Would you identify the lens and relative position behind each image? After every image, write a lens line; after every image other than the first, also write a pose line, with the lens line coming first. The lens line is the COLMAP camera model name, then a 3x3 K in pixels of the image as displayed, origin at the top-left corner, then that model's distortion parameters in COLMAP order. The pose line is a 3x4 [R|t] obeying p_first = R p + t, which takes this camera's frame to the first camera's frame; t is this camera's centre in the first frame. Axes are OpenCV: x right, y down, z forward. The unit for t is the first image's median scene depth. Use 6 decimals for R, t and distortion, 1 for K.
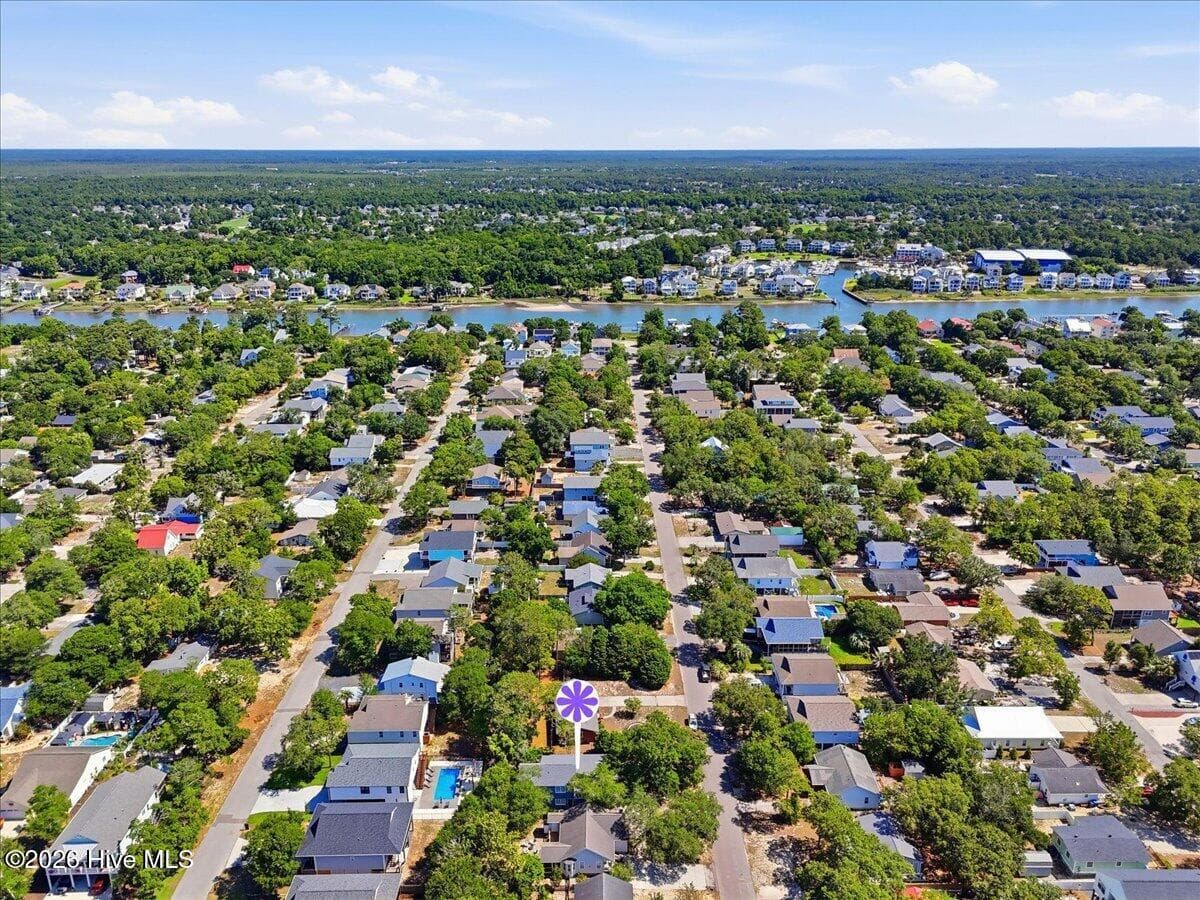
lens RADIAL K [[879.7, 0, 600.0], [0, 879.7, 450.0], [0, 0, 1]] dist [0.026176, -0.002775]
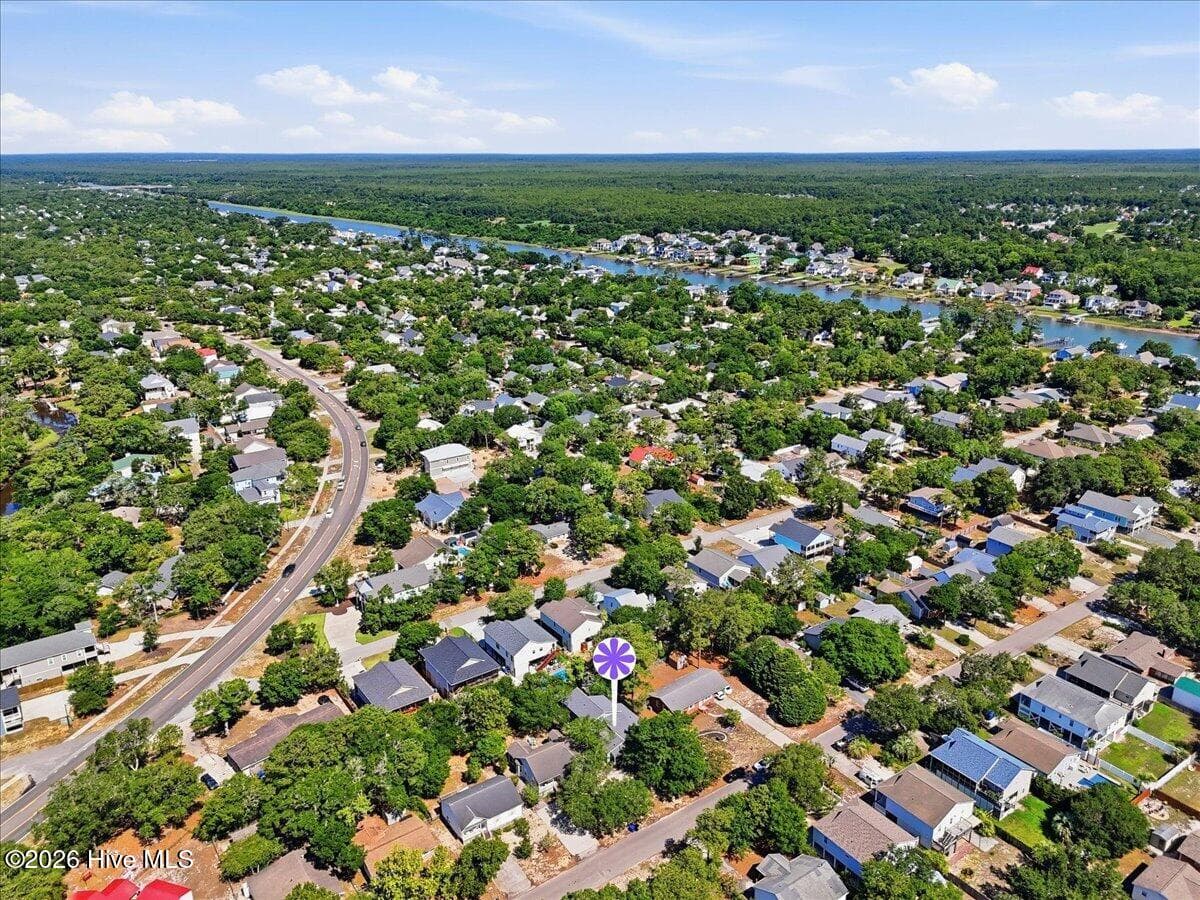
lens RADIAL K [[879.7, 0, 600.0], [0, 879.7, 450.0], [0, 0, 1]] dist [0.026176, -0.002775]
pose [[0.565933, 0.264154, -0.780989, 0.413433], [-0.263237, 0.955595, 0.132460, -0.055143], [0.781298, 0.130622, 0.610337, 0.159313]]
